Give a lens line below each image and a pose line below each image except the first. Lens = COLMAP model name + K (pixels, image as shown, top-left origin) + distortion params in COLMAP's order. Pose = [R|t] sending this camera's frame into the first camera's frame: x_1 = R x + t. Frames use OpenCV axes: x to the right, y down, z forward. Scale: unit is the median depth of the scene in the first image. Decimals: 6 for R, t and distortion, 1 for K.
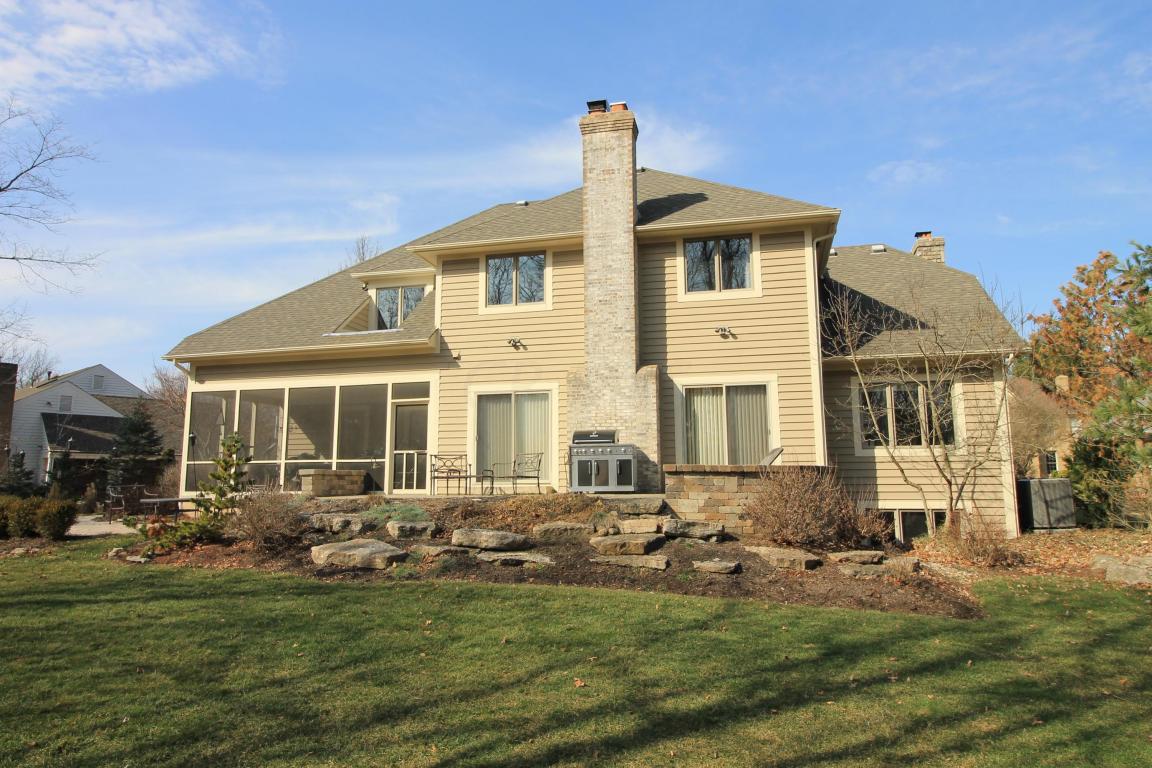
lens RADIAL K [[755.0, 0, 576.2], [0, 755.0, 372.1], [0, 0, 1]] dist [-0.010915, -0.003334]
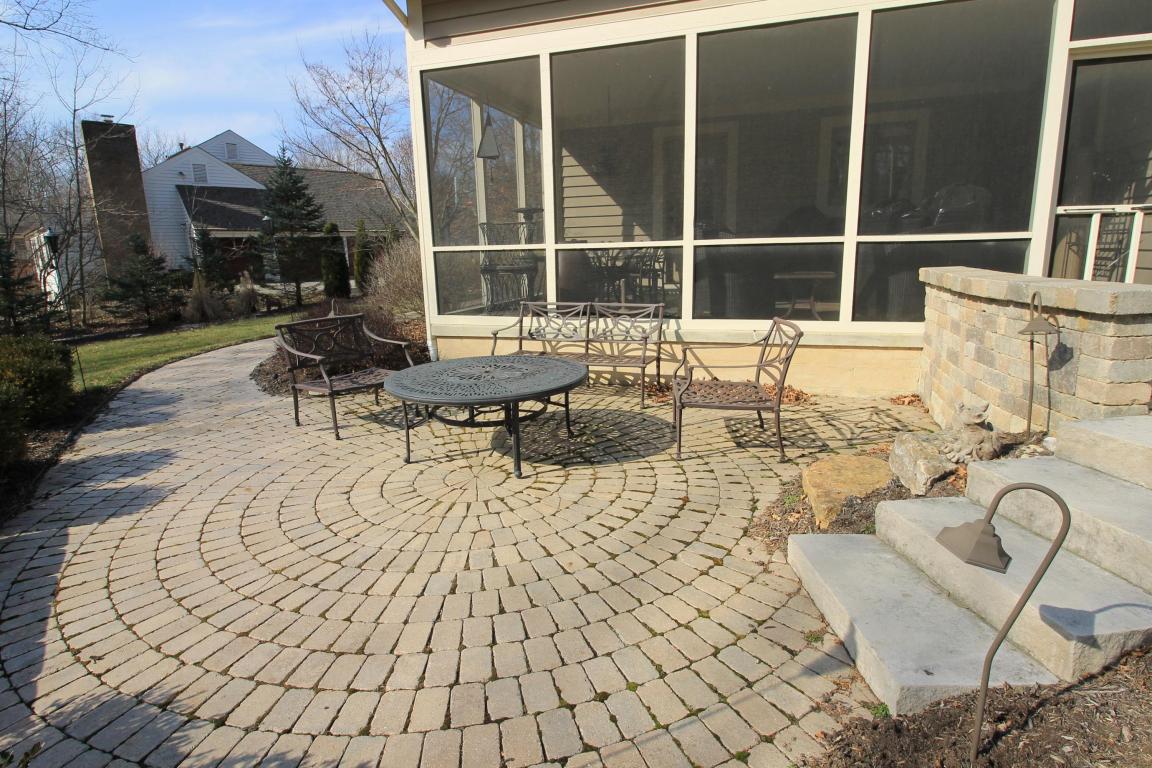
lens RADIAL K [[620.1, 0, 577.7], [0, 620.1, 384.6], [0, 0, 1]] dist [-0.001319, -0.000819]
pose [[0.995571, 0.003516, -0.093942, -0.385584], [0.030119, 0.934694, 0.354175, 0.066473], [0.089052, -0.355436, 0.930449, 0.625034]]
